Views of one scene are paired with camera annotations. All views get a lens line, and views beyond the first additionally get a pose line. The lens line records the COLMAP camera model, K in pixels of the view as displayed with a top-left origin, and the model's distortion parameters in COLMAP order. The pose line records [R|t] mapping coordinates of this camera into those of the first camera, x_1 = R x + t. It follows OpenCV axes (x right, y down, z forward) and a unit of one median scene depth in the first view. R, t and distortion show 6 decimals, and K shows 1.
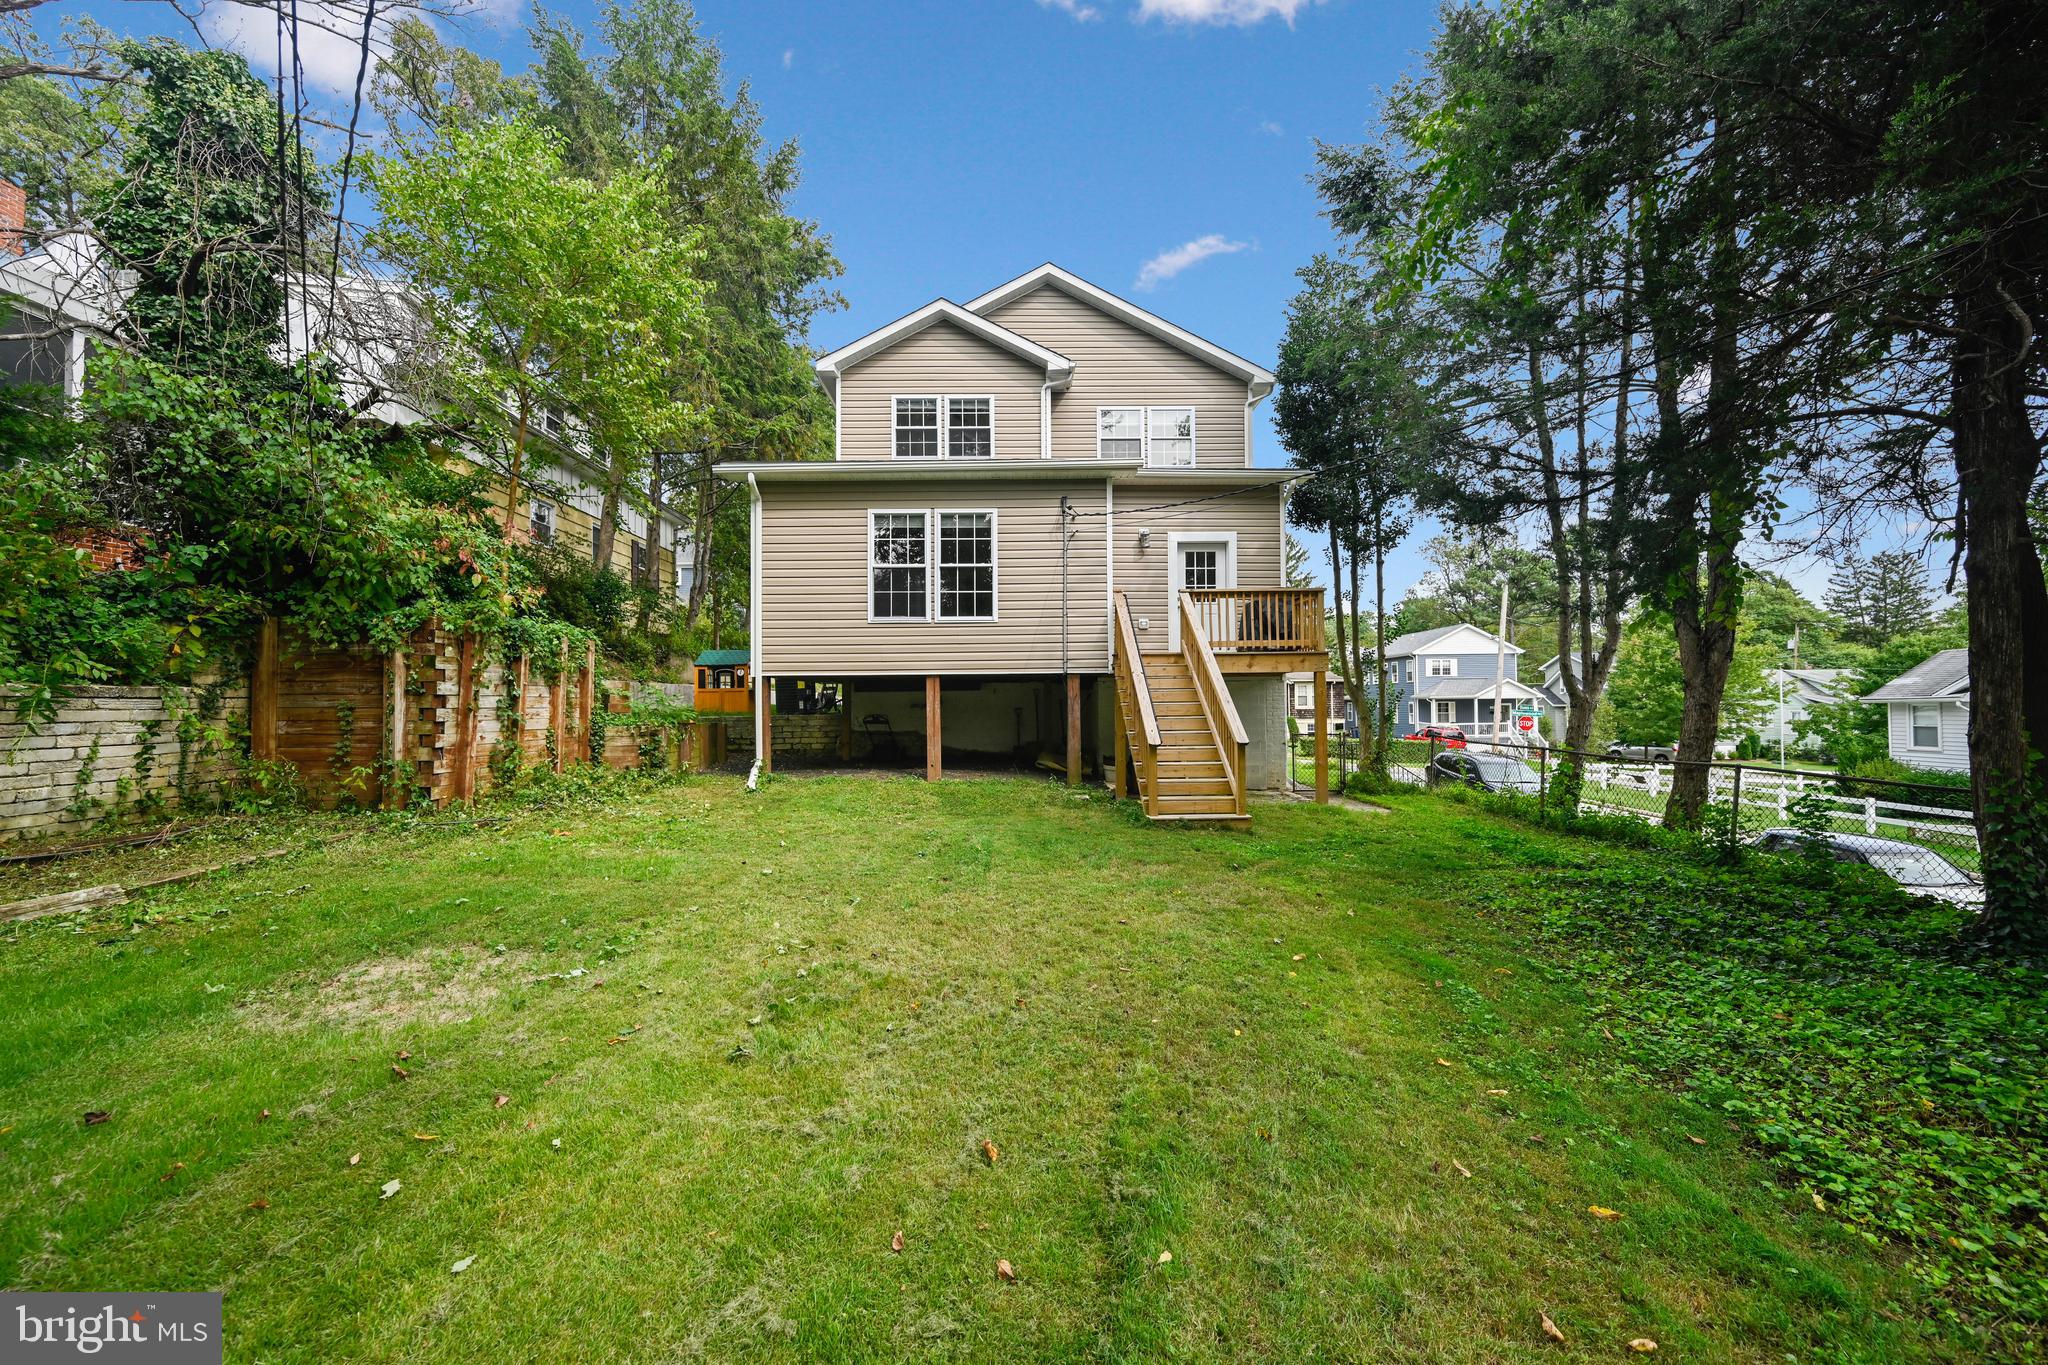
lens RADIAL K [[811.8, 0, 1024.0], [0, 811.8, 682.5], [0, 0, 1]] dist [0.000472, 0.000039]
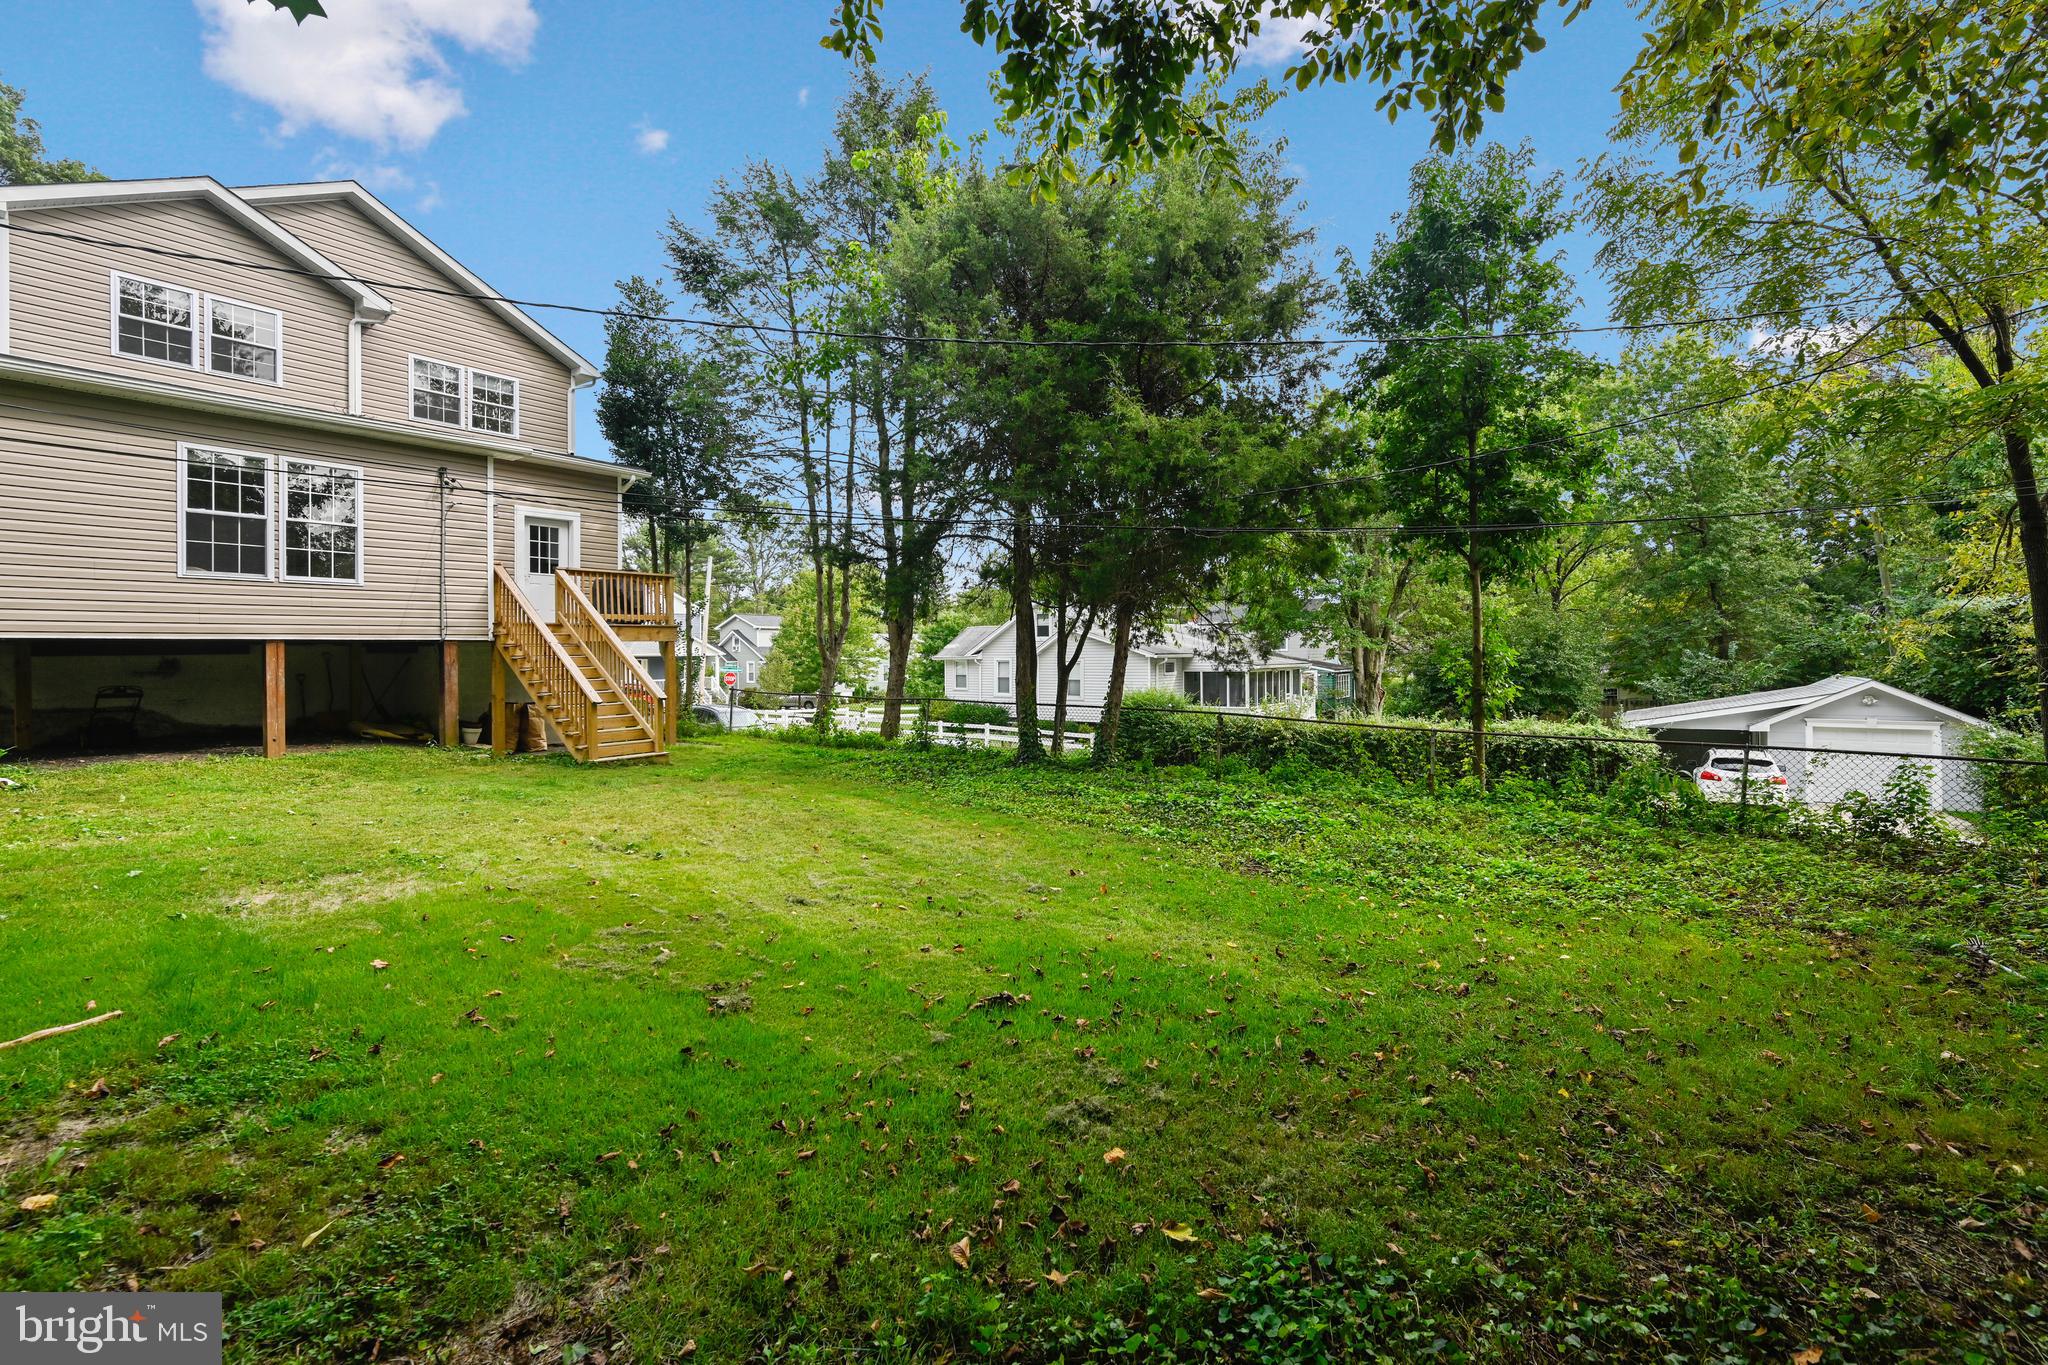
lens RADIAL K [[811.8, 0, 1024.0], [0, 811.8, 682.5], [0, 0, 1]] dist [0.000472, 0.000039]
pose [[0.597398, -0.026687, 0.801501, -0.301471], [-0.016045, 0.998848, 0.045217, -0.014208], [-0.801785, -0.039873, 0.596282, -0.183439]]
